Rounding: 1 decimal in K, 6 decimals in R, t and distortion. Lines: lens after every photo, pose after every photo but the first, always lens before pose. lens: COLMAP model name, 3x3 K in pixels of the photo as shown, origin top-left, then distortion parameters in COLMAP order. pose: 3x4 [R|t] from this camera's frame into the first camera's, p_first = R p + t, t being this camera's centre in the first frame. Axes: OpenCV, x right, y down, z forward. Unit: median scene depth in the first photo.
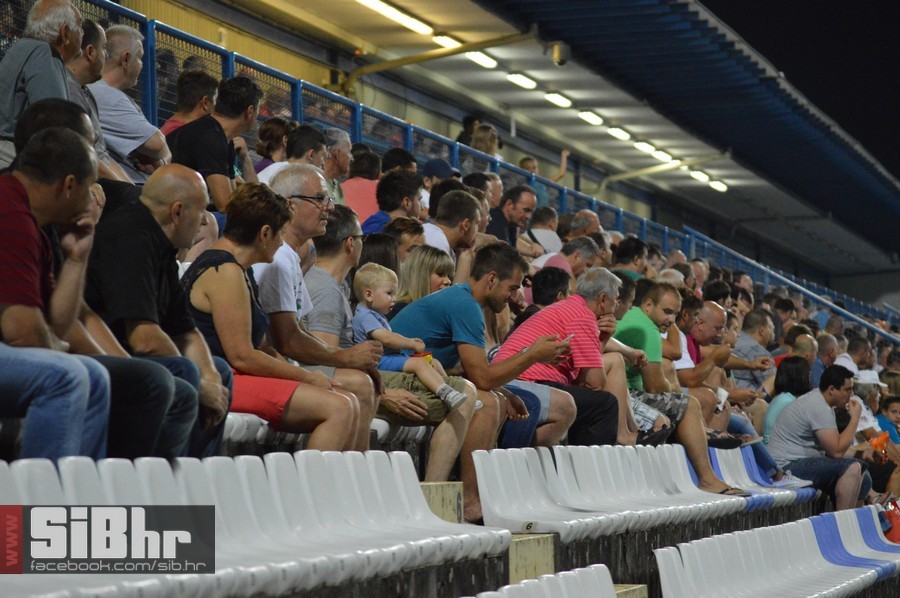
lens RADIAL K [[4703.0, 0, 449.9], [0, 4703.0, 299.3], [0, 0, 1]] dist [-0.702013, 0.000000]
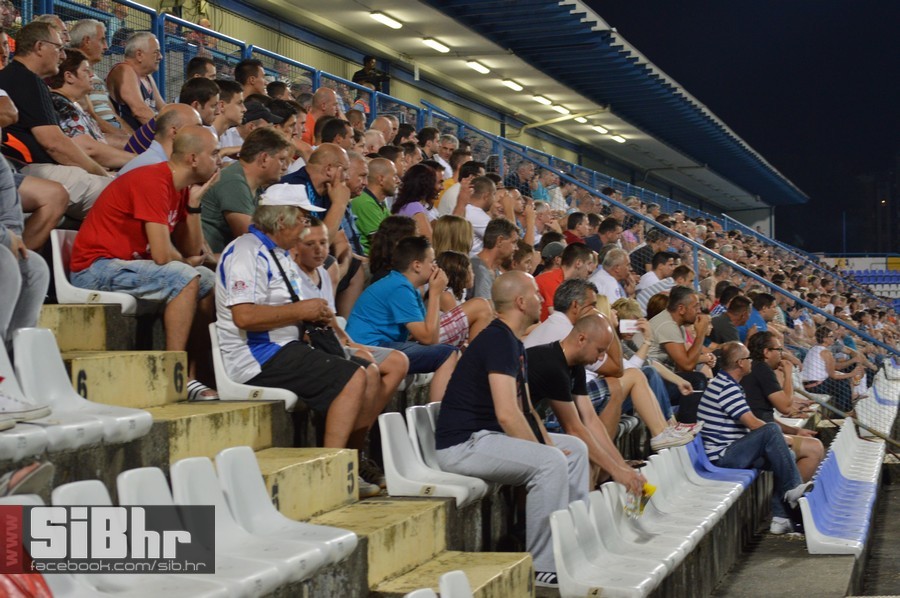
lens RADIAL K [[2078.1, 0, 450.0], [0, 2078.1, 298.0], [0, 0, 1]] dist [-0.201494, 0.000000]
pose [[0.997512, -0.012693, -0.069352, 0.047530], [0.014603, 0.999526, 0.027106, 0.009028], [0.068975, -0.028052, 0.997224, 0.299740]]
